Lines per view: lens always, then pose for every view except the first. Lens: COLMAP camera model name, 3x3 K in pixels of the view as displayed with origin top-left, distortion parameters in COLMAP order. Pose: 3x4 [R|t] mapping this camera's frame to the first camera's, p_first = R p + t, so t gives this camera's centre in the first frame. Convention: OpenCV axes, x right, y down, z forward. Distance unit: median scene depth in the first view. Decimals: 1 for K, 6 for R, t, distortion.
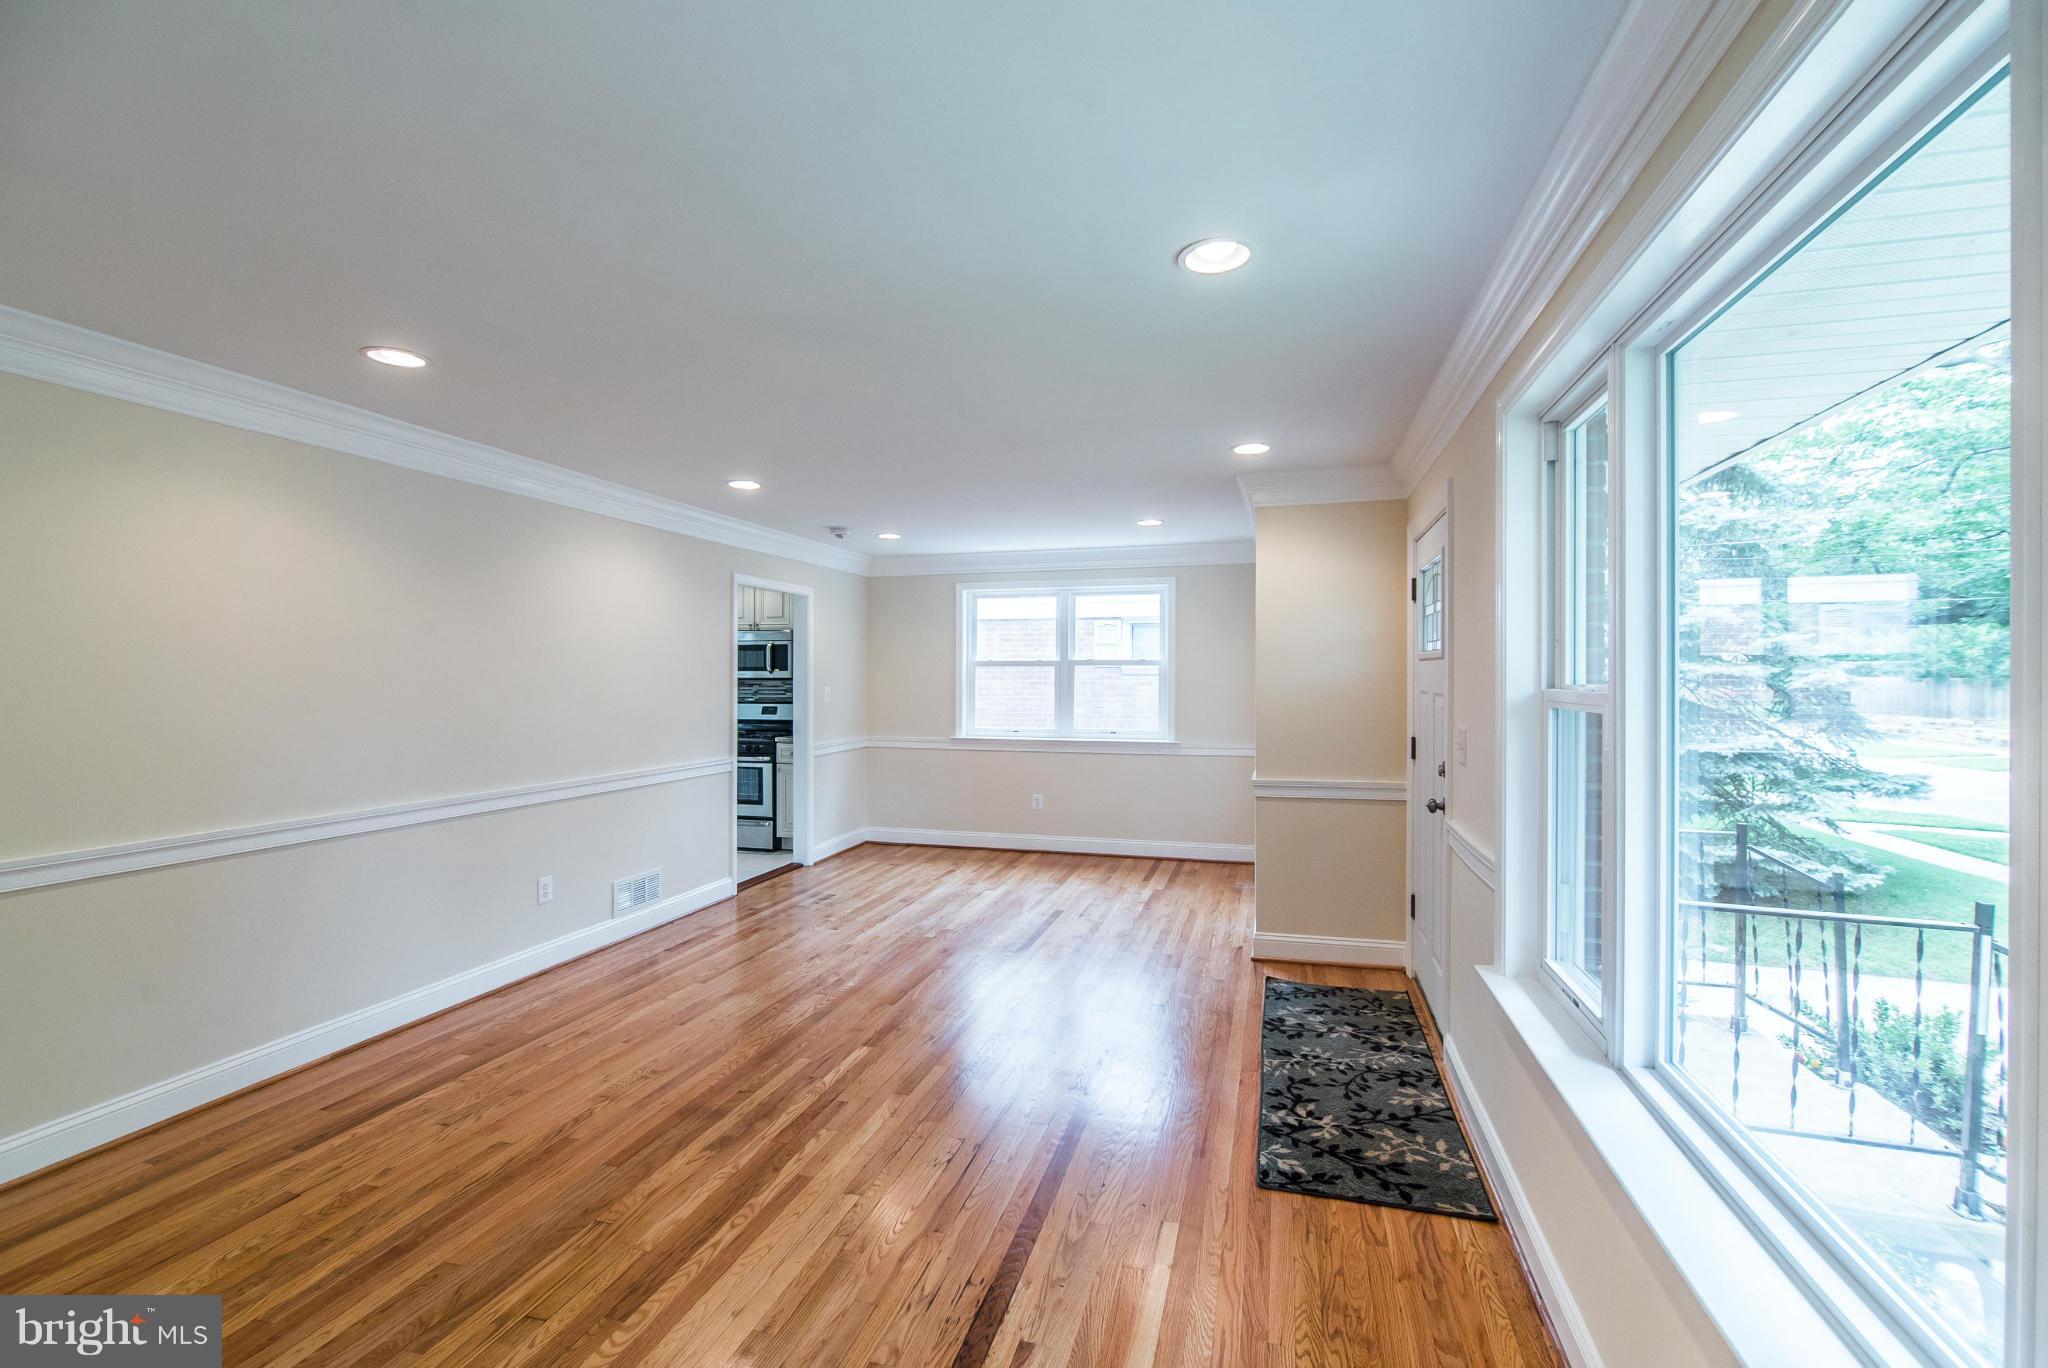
lens RADIAL K [[915.3, 0, 1024.0], [0, 915.3, 684.0], [0, 0, 1]] dist [-0.001419, -0.000857]
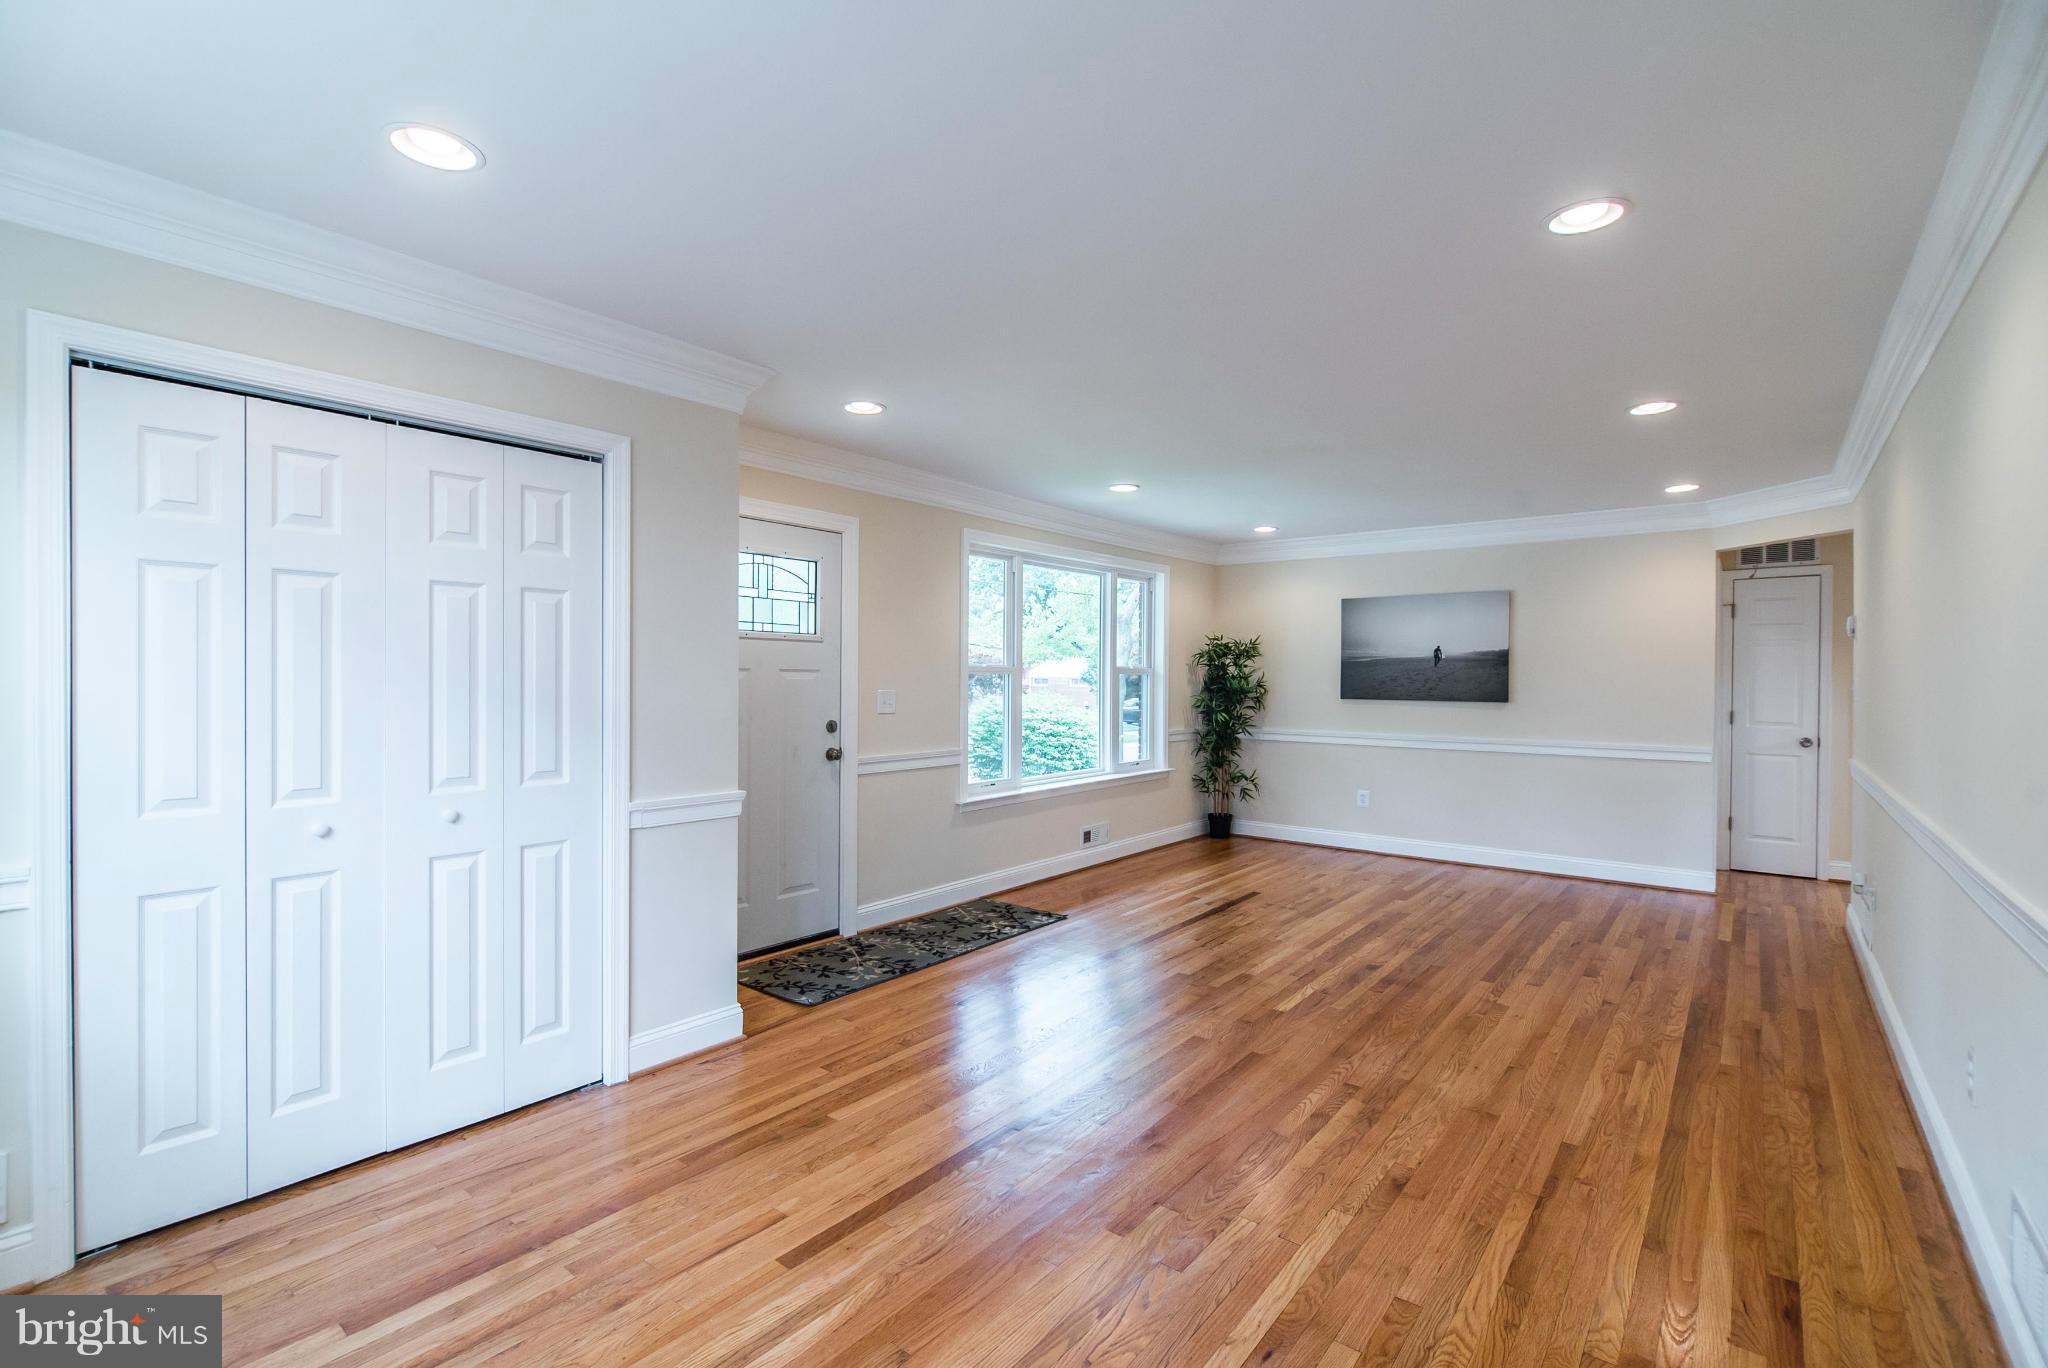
lens RADIAL K [[915.3, 0, 1024.0], [0, 915.3, 684.0], [0, 0, 1]] dist [-0.001419, -0.000857]
pose [[-0.920835, -0.008678, 0.389857, -0.332531], [-0.002657, 0.999869, 0.015979, 0.011023], [-0.389944, 0.013678, -0.920737, 2.241372]]
